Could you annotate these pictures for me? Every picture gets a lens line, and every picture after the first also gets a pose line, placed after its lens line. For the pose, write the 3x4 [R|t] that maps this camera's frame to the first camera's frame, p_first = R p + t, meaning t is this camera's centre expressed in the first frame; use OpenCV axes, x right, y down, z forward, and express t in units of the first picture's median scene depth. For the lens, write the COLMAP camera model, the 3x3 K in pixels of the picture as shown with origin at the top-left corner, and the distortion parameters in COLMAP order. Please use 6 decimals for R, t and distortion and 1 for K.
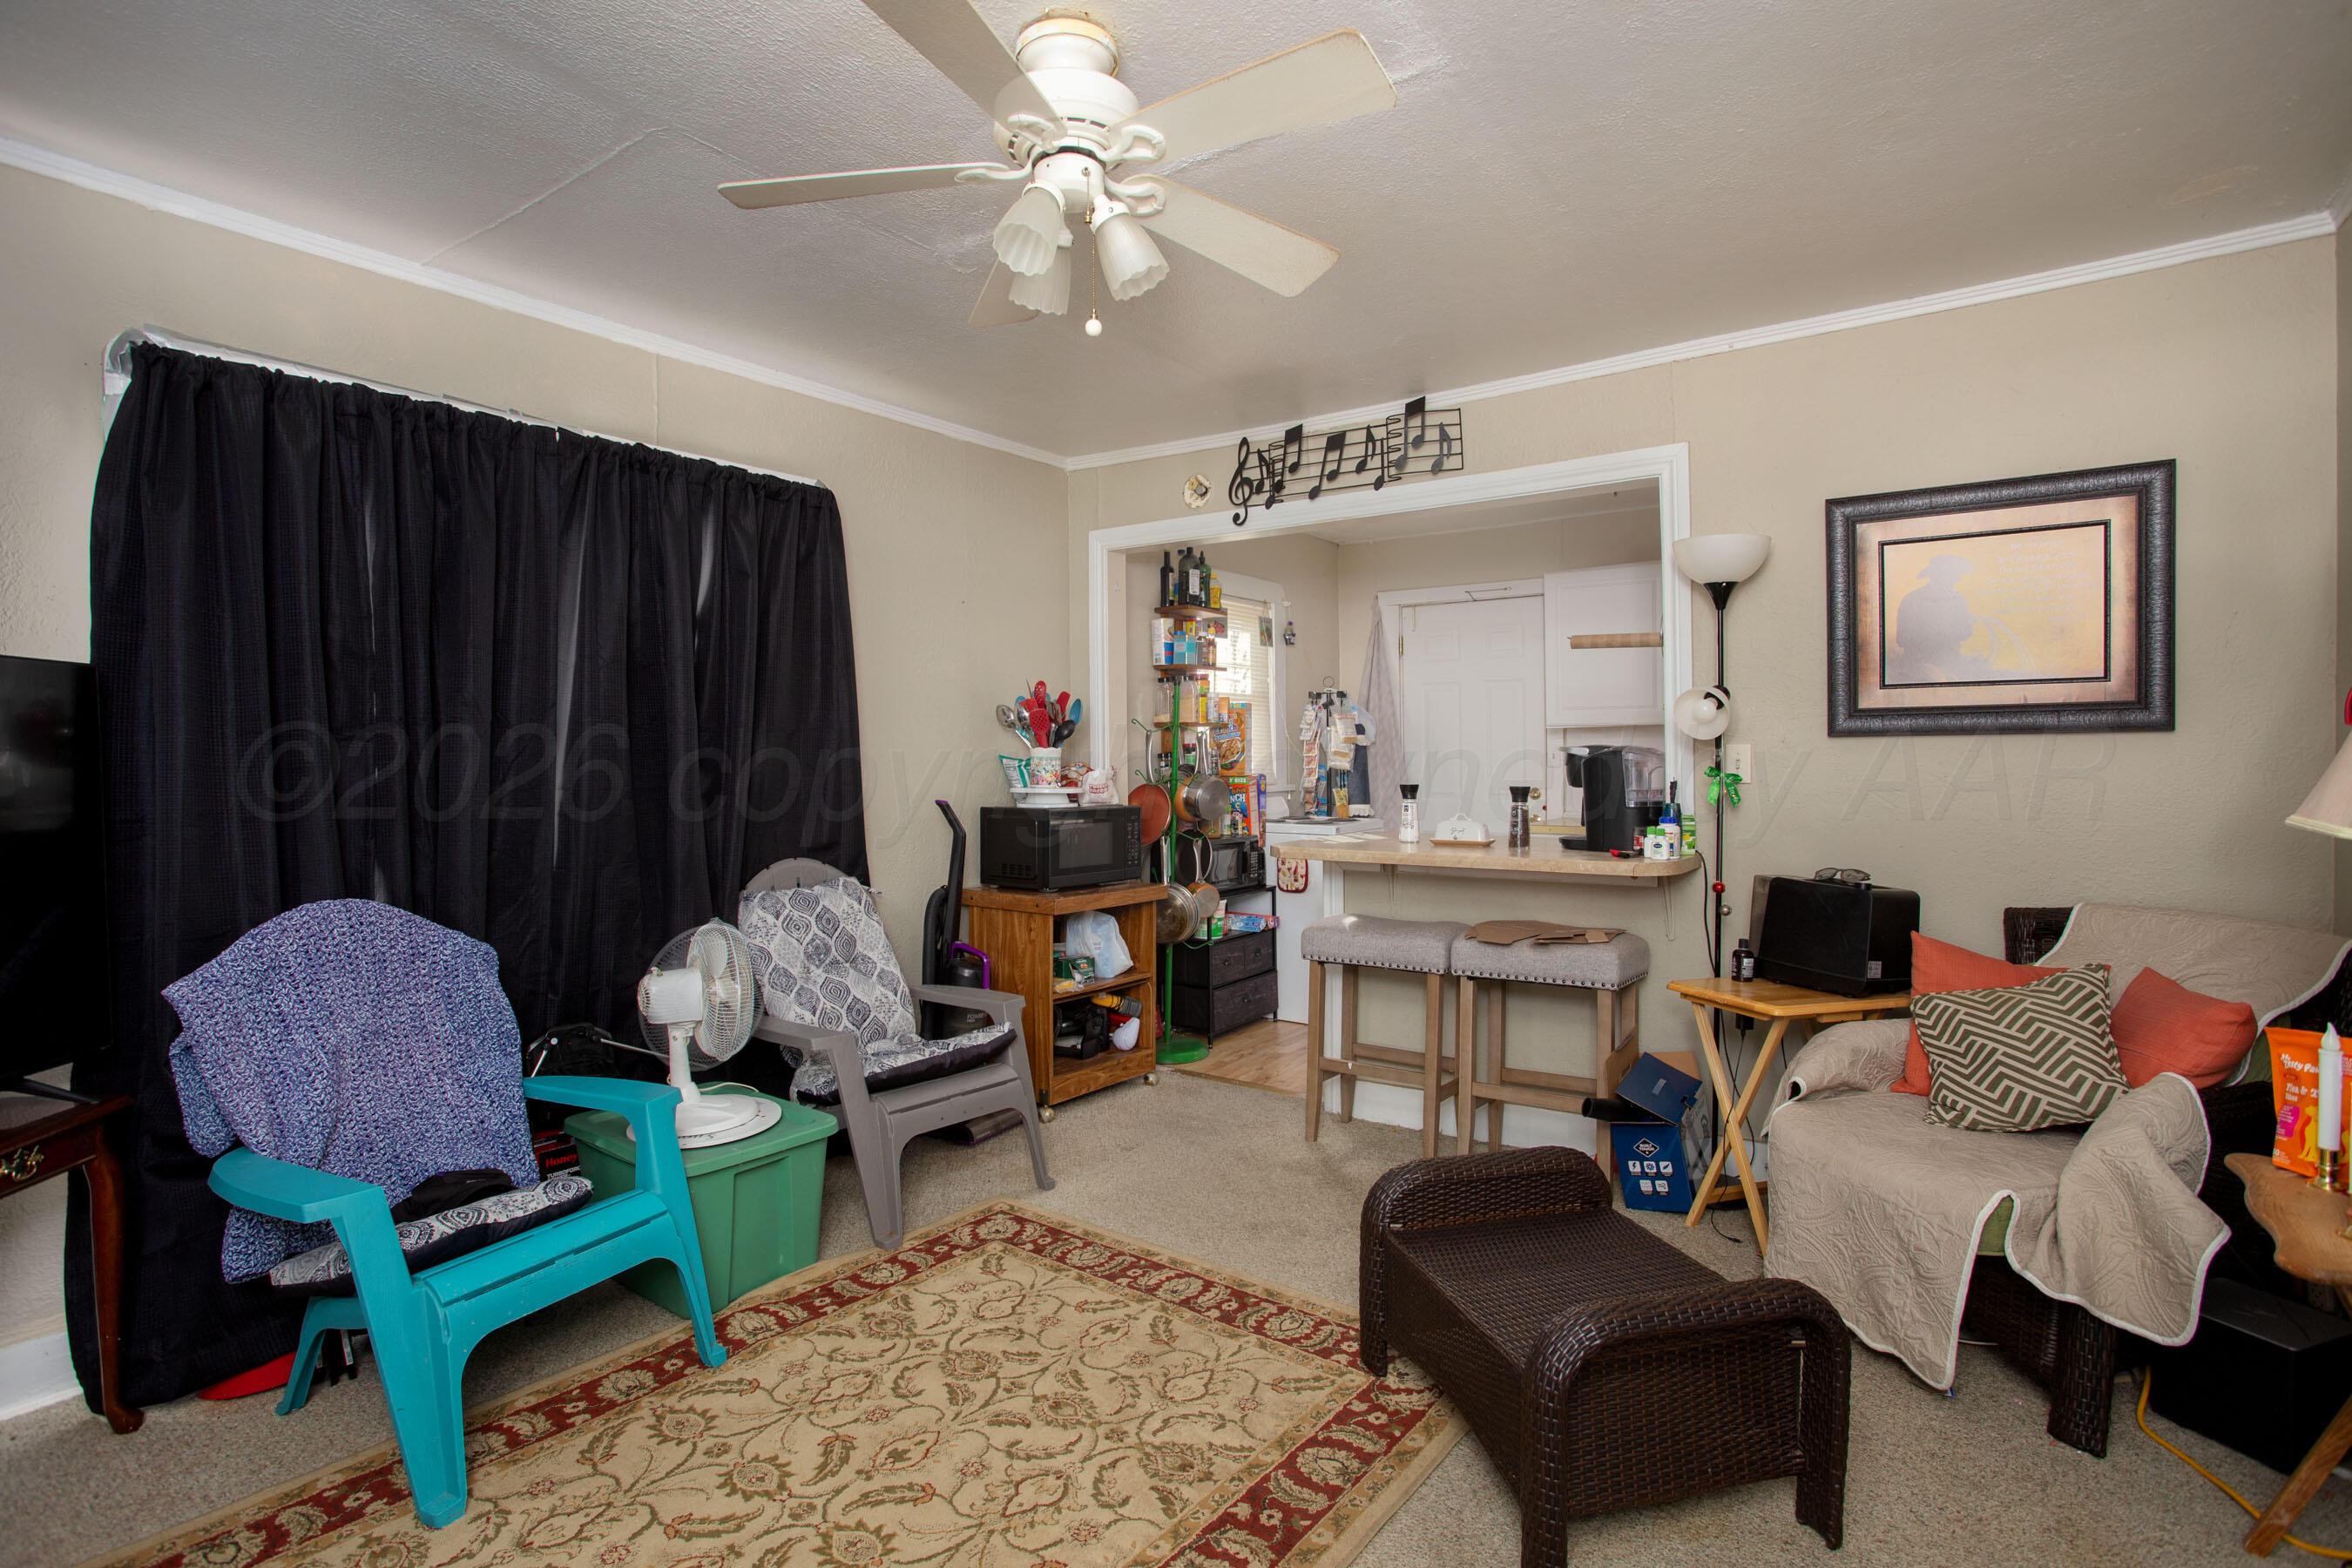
lens RADIAL K [[1179.3, 0, 1176.0], [0, 1179.3, 784.0], [0, 0, 1]] dist [-0.058356, 0.000830]
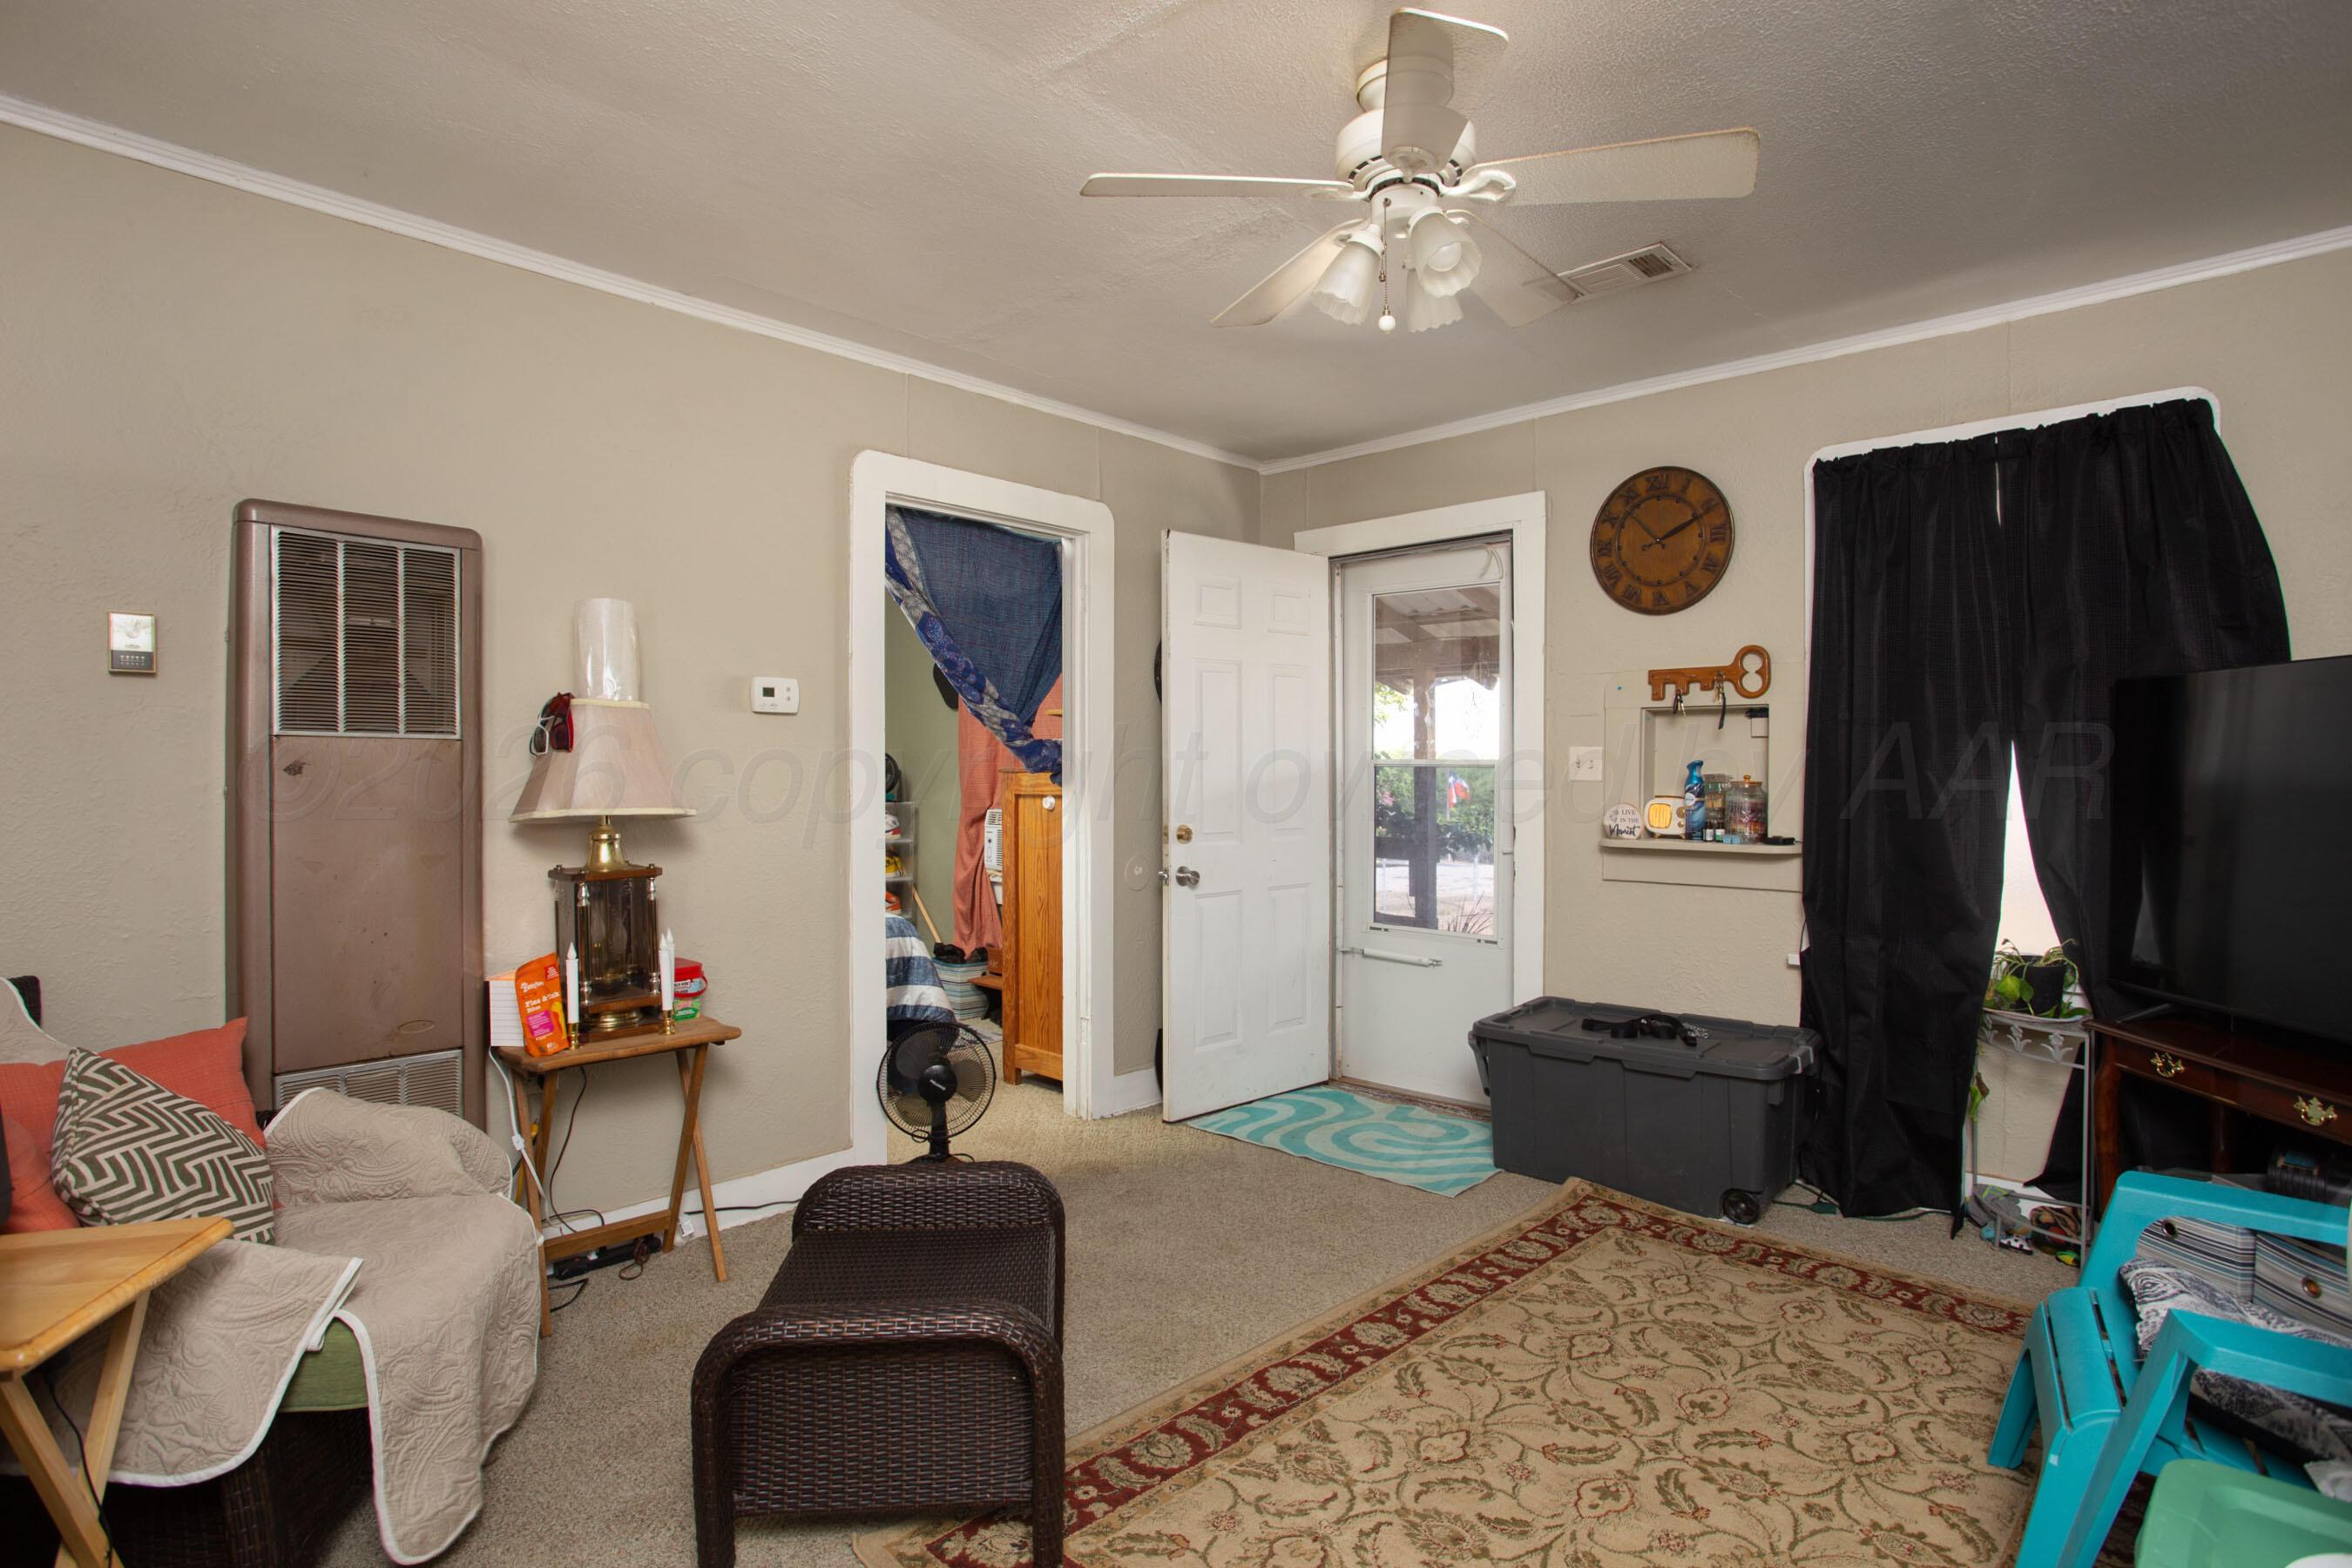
lens RADIAL K [[1179.3, 0, 1176.0], [0, 1179.3, 784.0], [0, 0, 1]] dist [-0.058356, 0.000830]
pose [[-0.991508, 0.011659, 0.129521, -0.012487], [0.014915, 0.999596, 0.024197, -0.016624], [-0.129187, 0.025923, -0.991281, 1.273629]]
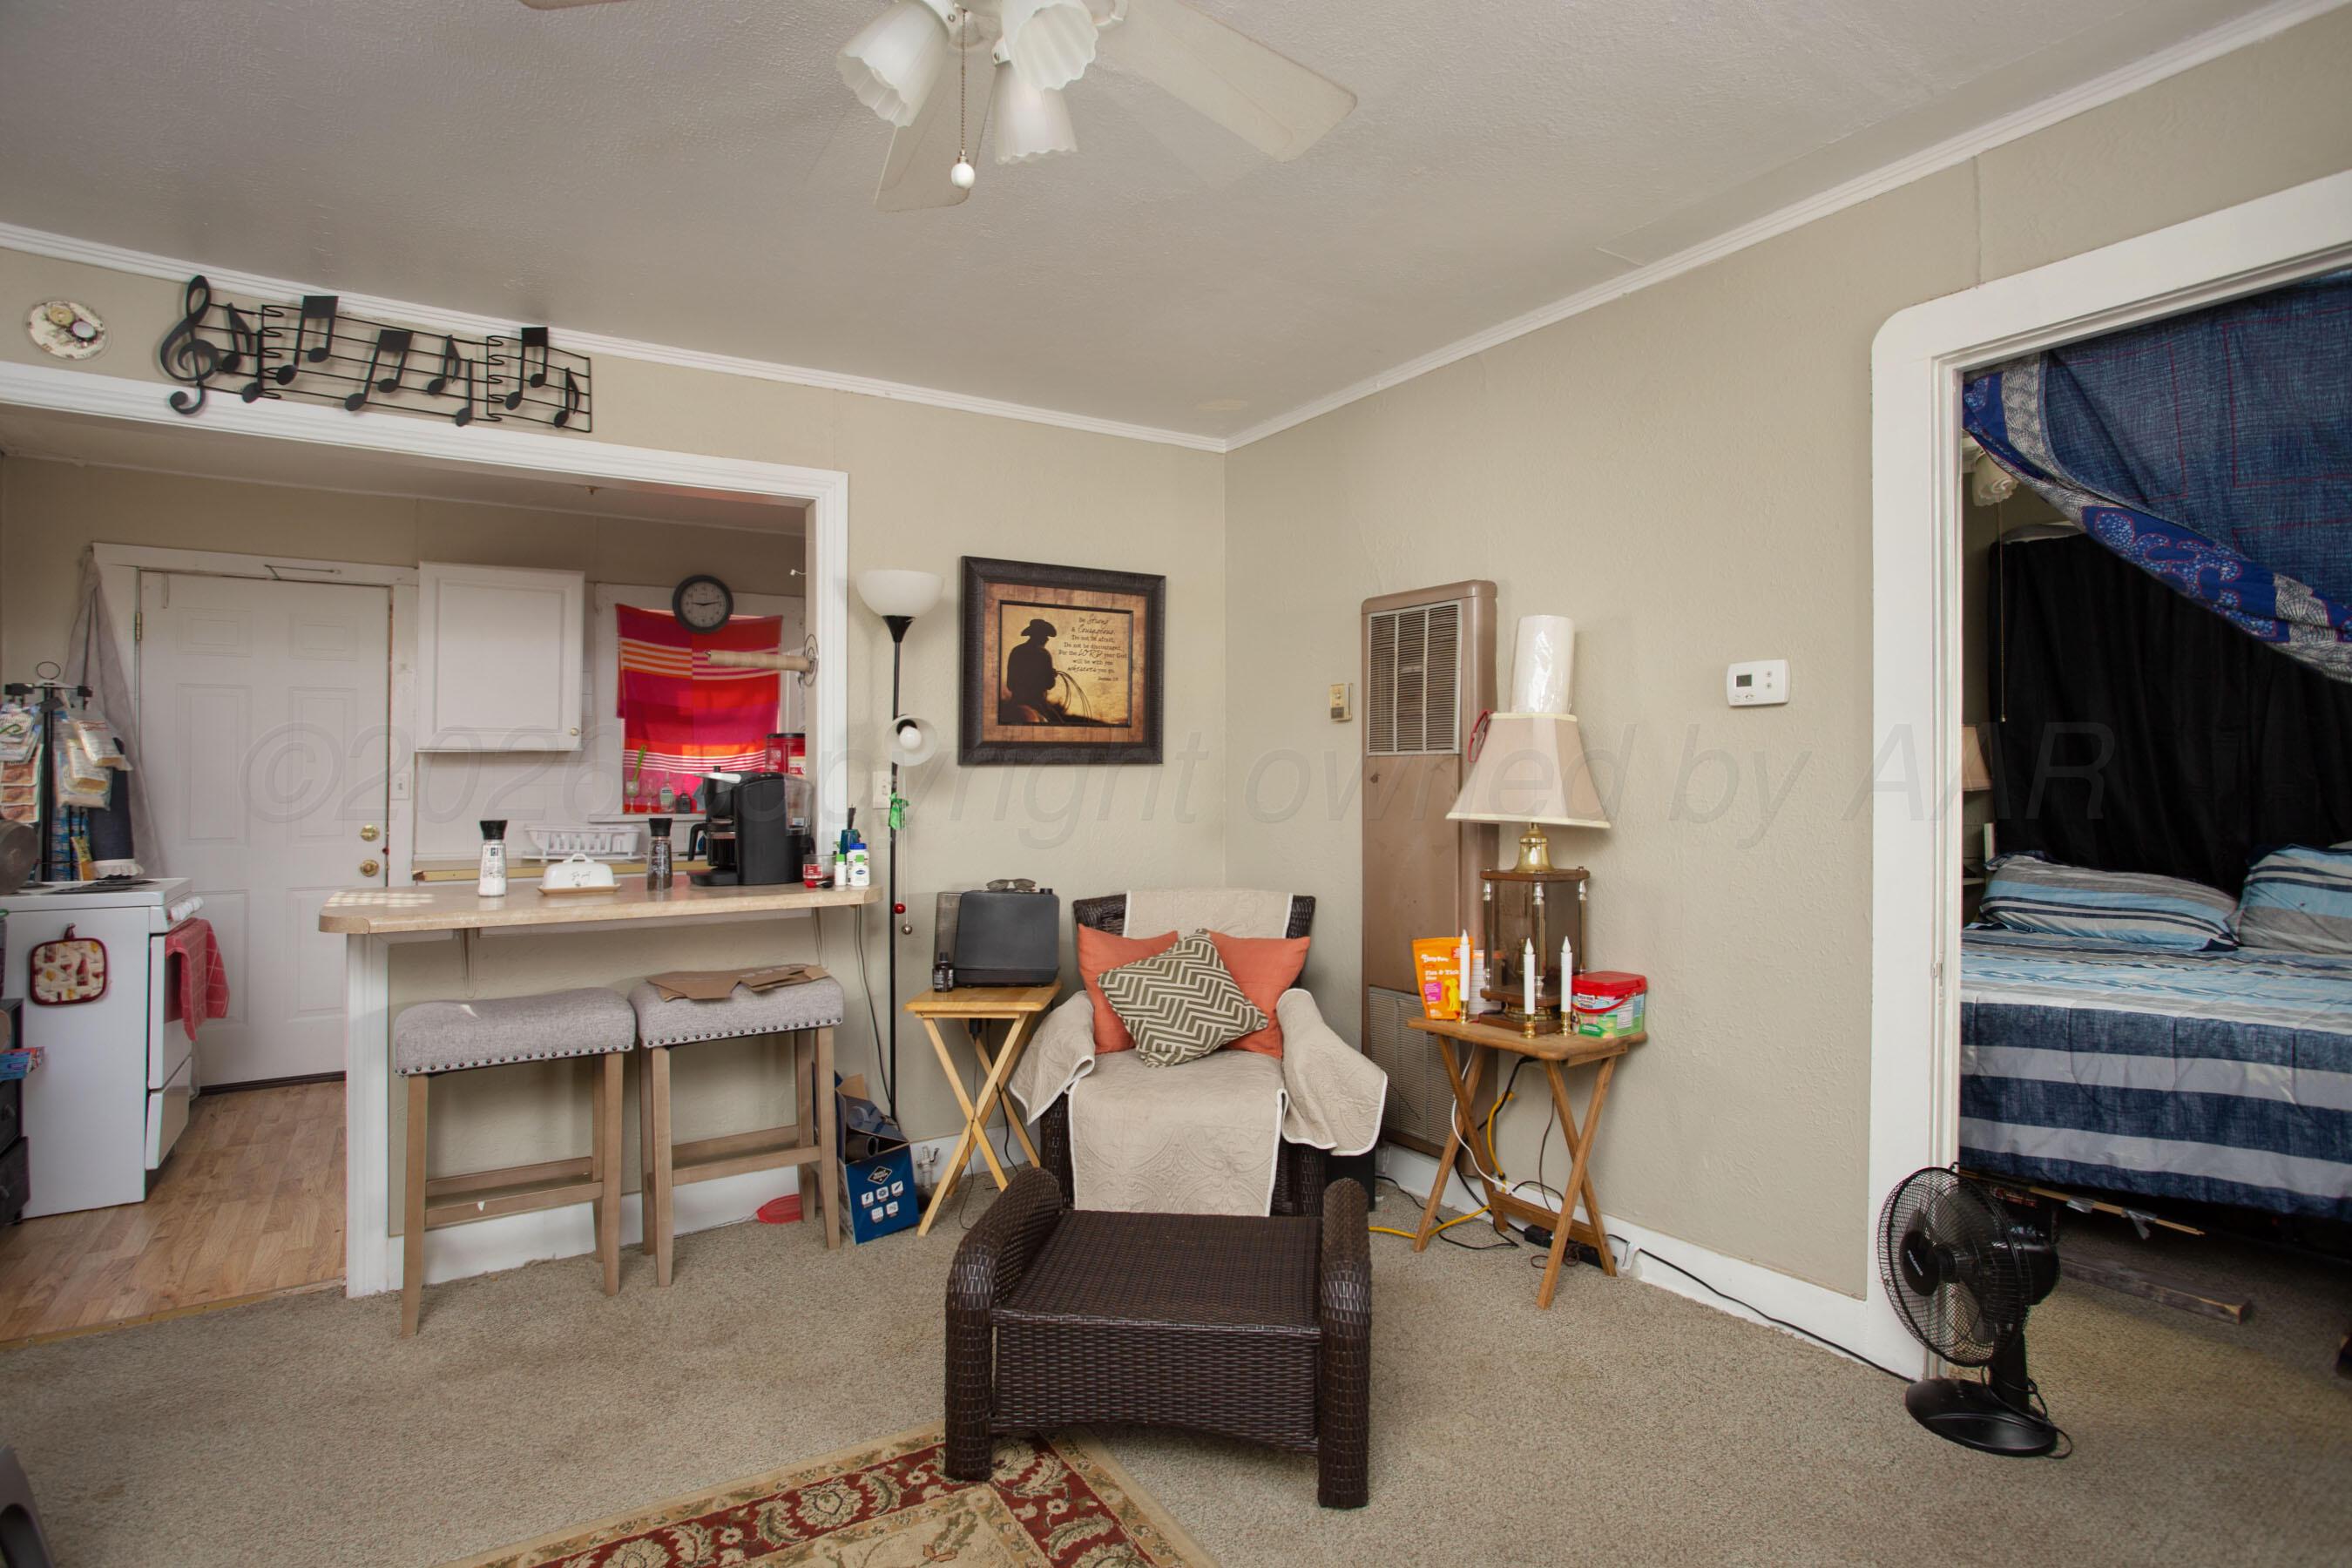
lens RADIAL K [[1149.7, 0, 1230.7], [0, 1149.7, 788.9], [0, 0, 1]] dist [-0.074717, 0.021879]
pose [[0.324477, -0.000670, 0.945893, -0.415525], [0.025373, 0.999646, -0.007996, -0.002482], [-0.945553, 0.026595, 0.324379, 0.390673]]
